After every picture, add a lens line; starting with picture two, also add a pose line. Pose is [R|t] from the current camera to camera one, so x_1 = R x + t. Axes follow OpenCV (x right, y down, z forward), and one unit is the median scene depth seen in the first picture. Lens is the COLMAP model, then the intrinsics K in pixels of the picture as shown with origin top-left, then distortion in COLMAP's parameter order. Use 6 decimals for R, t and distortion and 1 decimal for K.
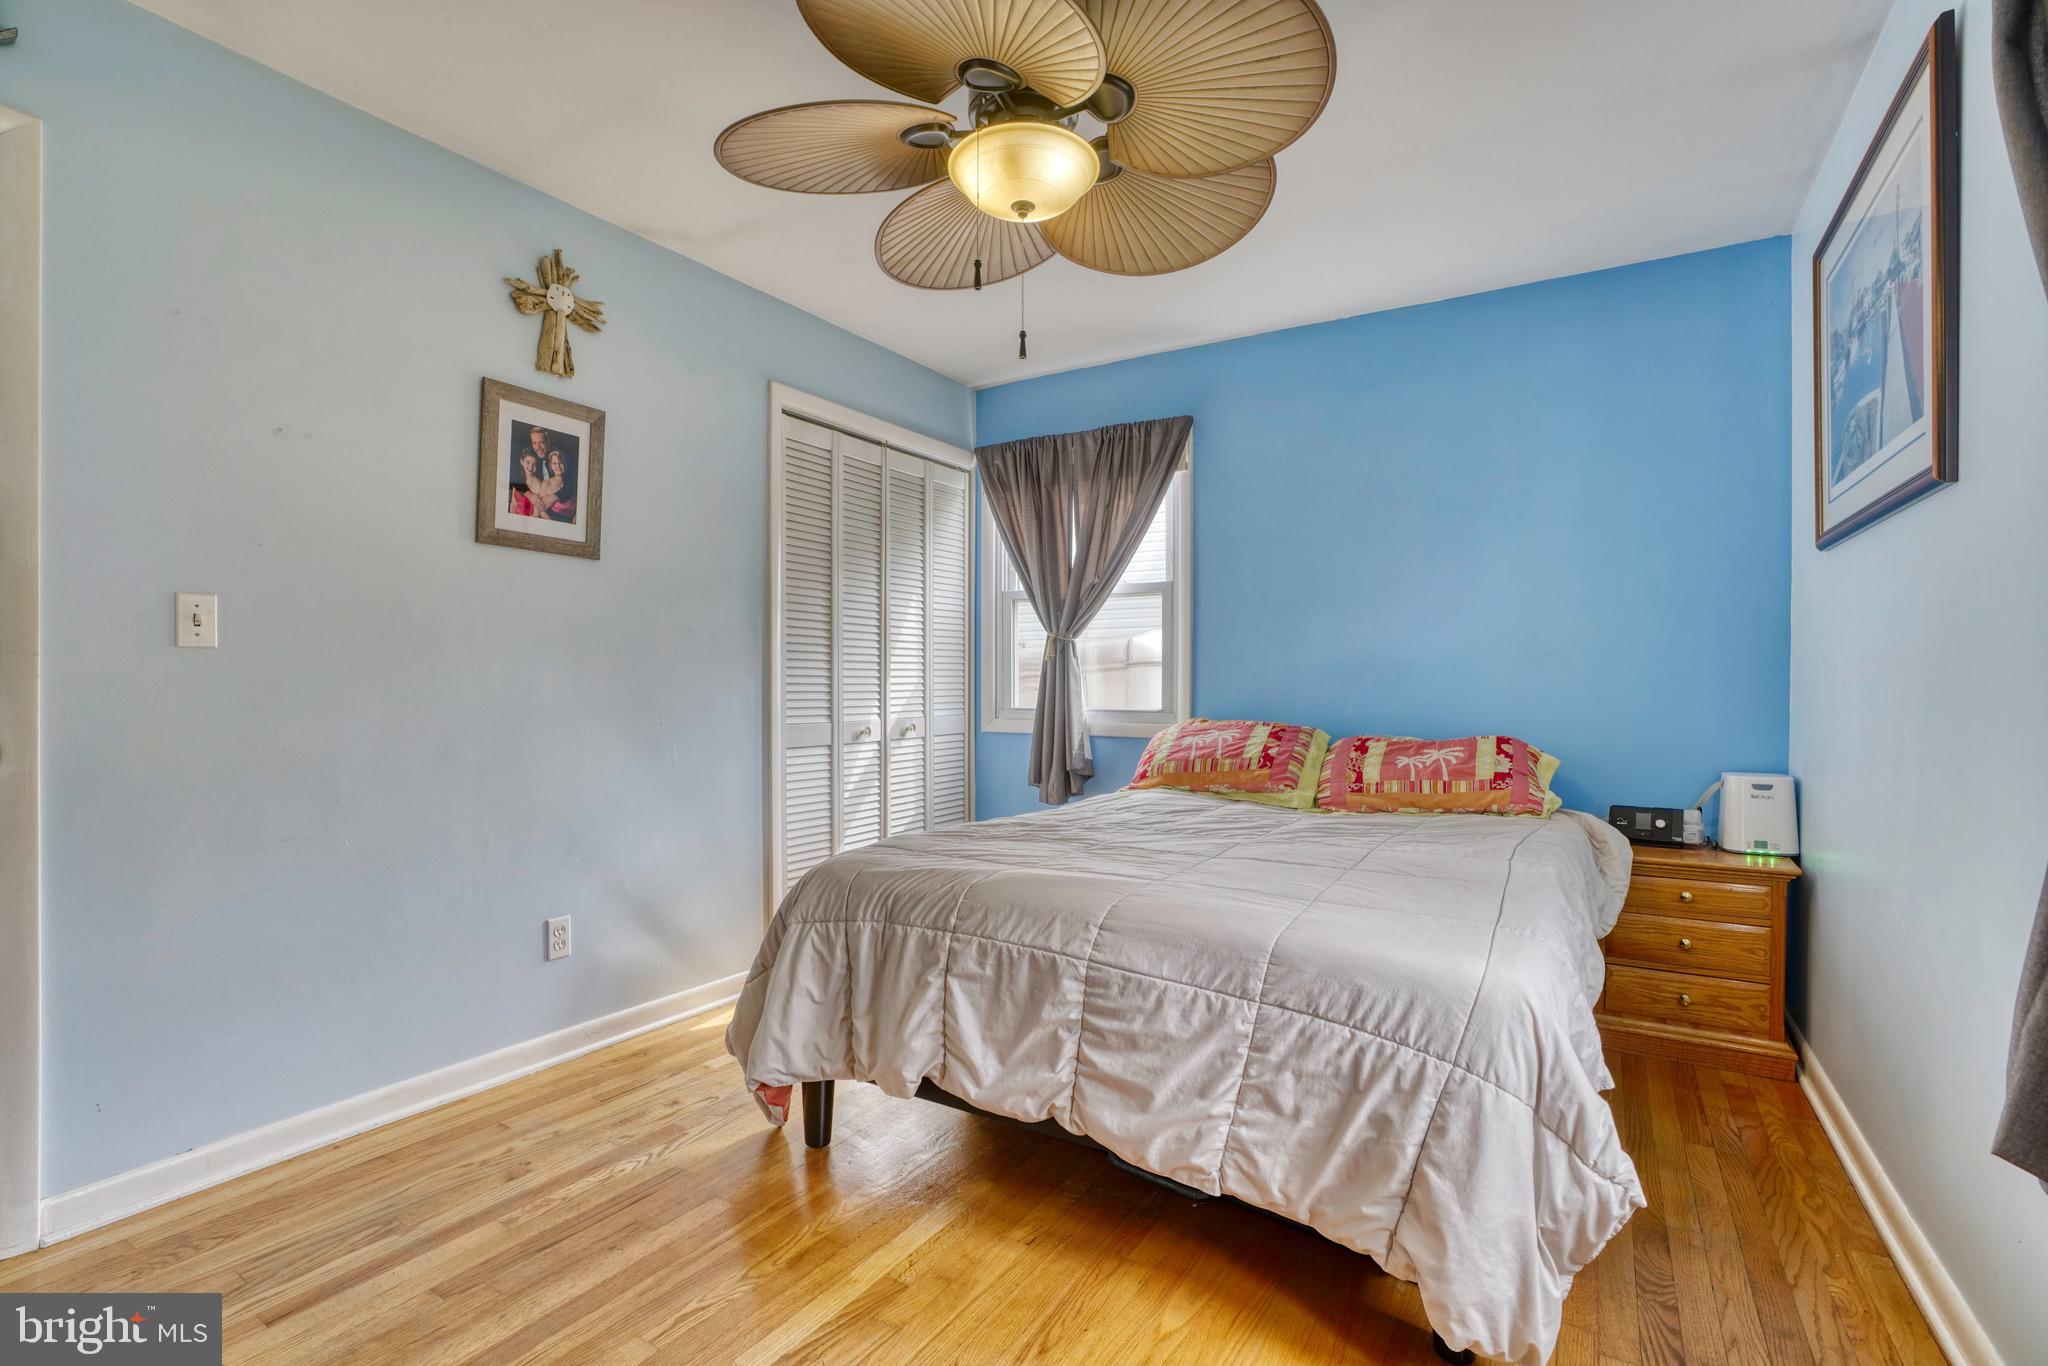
lens RADIAL K [[939.6, 0, 1023.1], [0, 939.6, 686.5], [0, 0, 1]] dist [-0.059766, 0.013596]
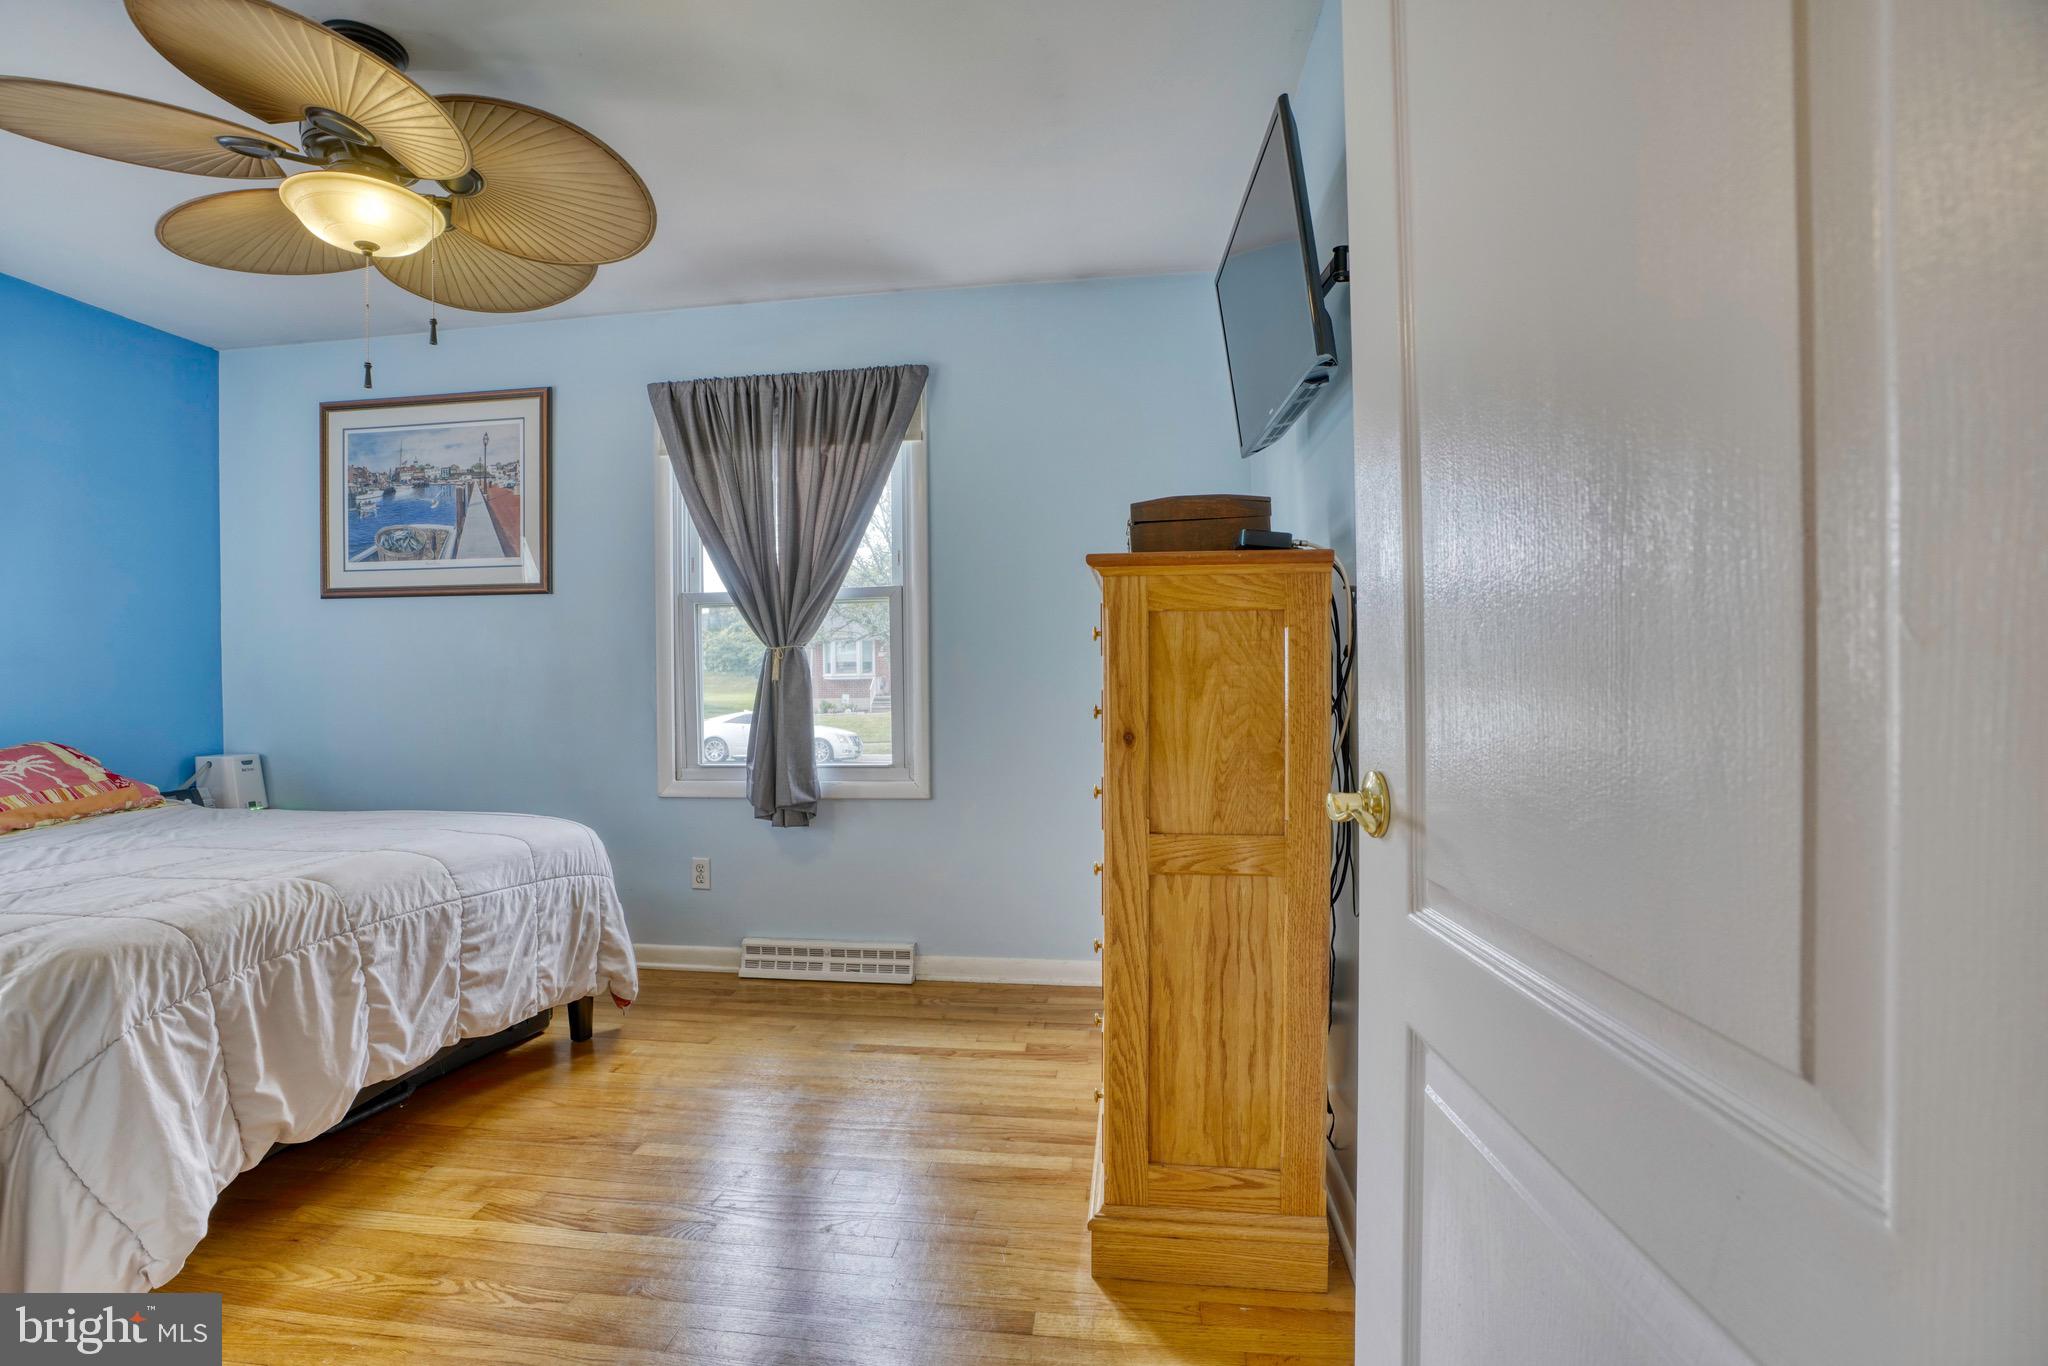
lens RADIAL K [[939.6, 0, 1020.4], [0, 939.6, 685.2], [0, 0, 1]] dist [-0.059766, 0.013596]
pose [[-0.433448, -0.001316, 0.901178, -1.414601], [0.013684, 0.999874, 0.008042, 0.000858], [-0.901075, 0.015817, -0.433375, 0.860225]]
